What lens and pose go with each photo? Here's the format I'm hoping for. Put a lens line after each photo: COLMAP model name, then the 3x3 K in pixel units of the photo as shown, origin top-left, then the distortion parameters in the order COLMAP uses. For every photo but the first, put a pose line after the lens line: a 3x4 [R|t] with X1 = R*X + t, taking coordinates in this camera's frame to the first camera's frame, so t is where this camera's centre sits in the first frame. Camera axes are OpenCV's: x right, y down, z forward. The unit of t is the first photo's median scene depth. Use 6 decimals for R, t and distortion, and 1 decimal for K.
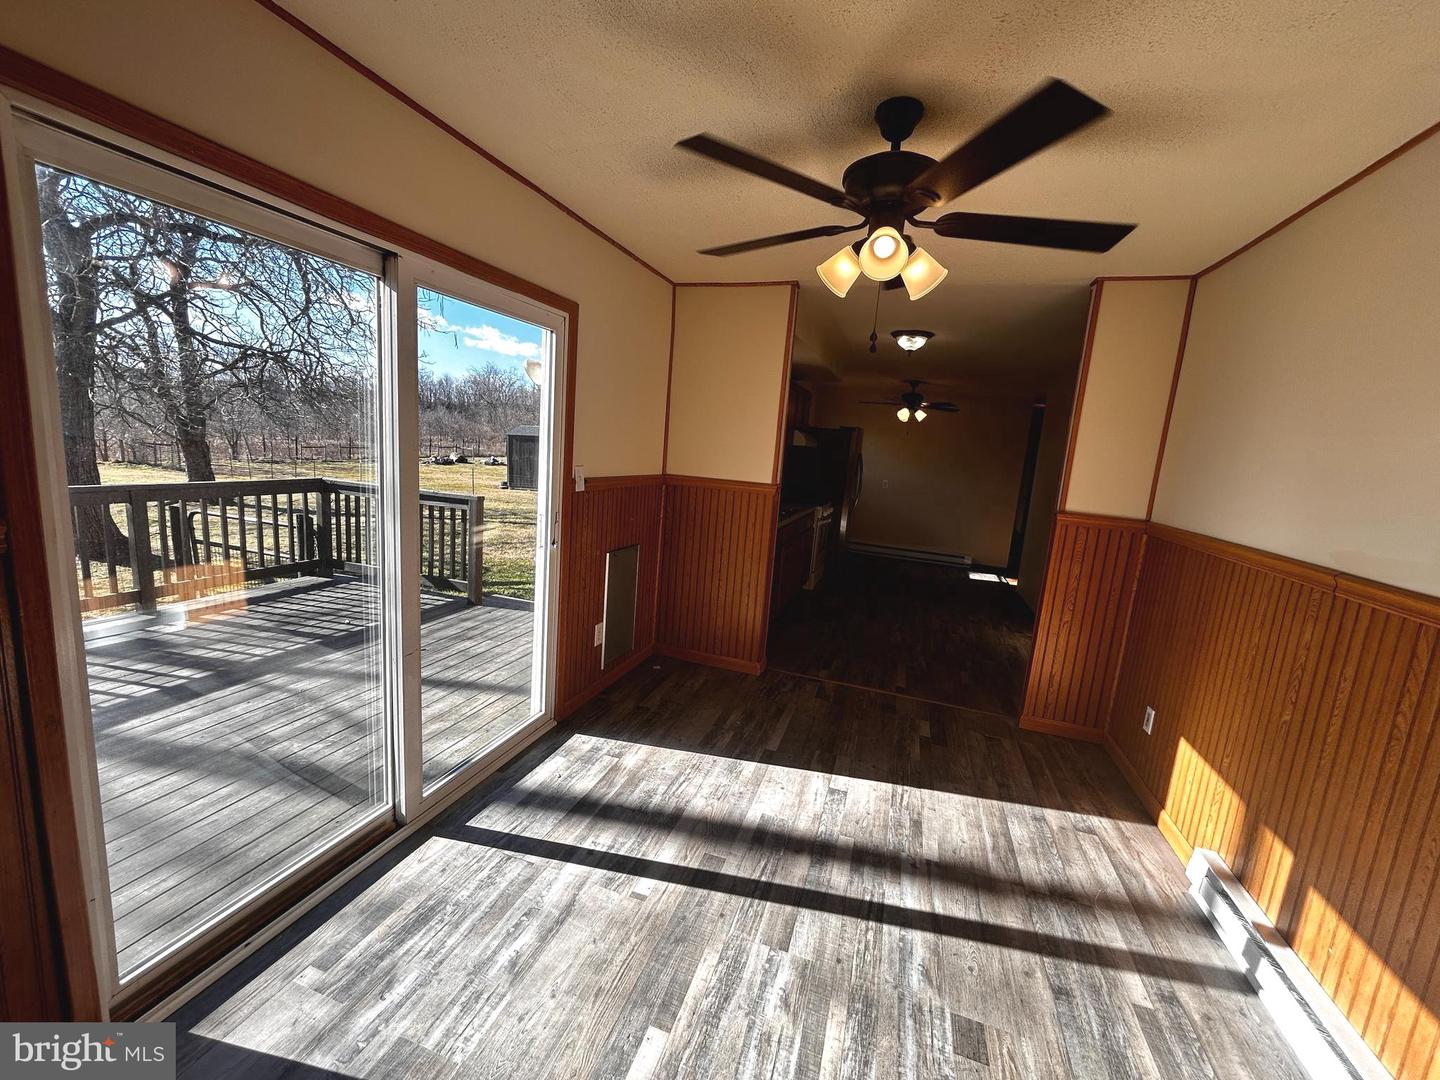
lens RADIAL K [[587.6, 0, 715.4], [0, 587.6, 538.7], [0, 0, 1]] dist [0.002550, 0.000618]
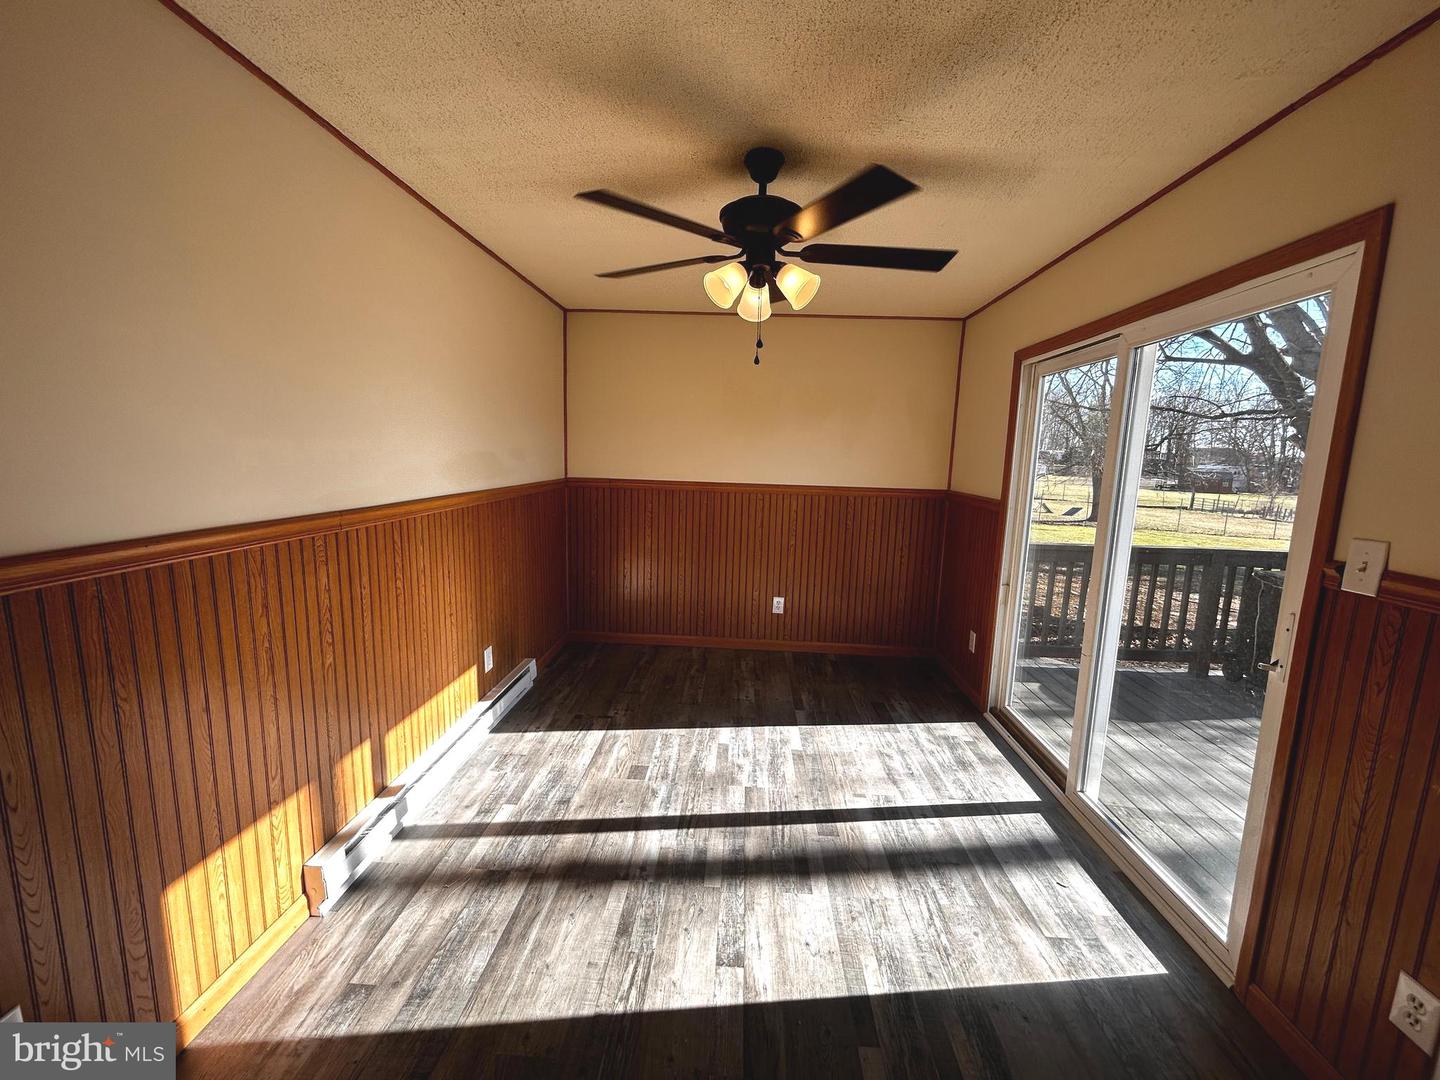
lens RADIAL K [[587.6, 0, 715.4], [0, 587.6, 538.7], [0, 0, 1]] dist [0.002550, 0.000618]
pose [[-0.959586, -0.061734, -0.274560, 0.557494], [-0.140455, 0.950499, 0.277171, -0.260073], [0.243858, 0.304533, -0.920757, 1.871332]]
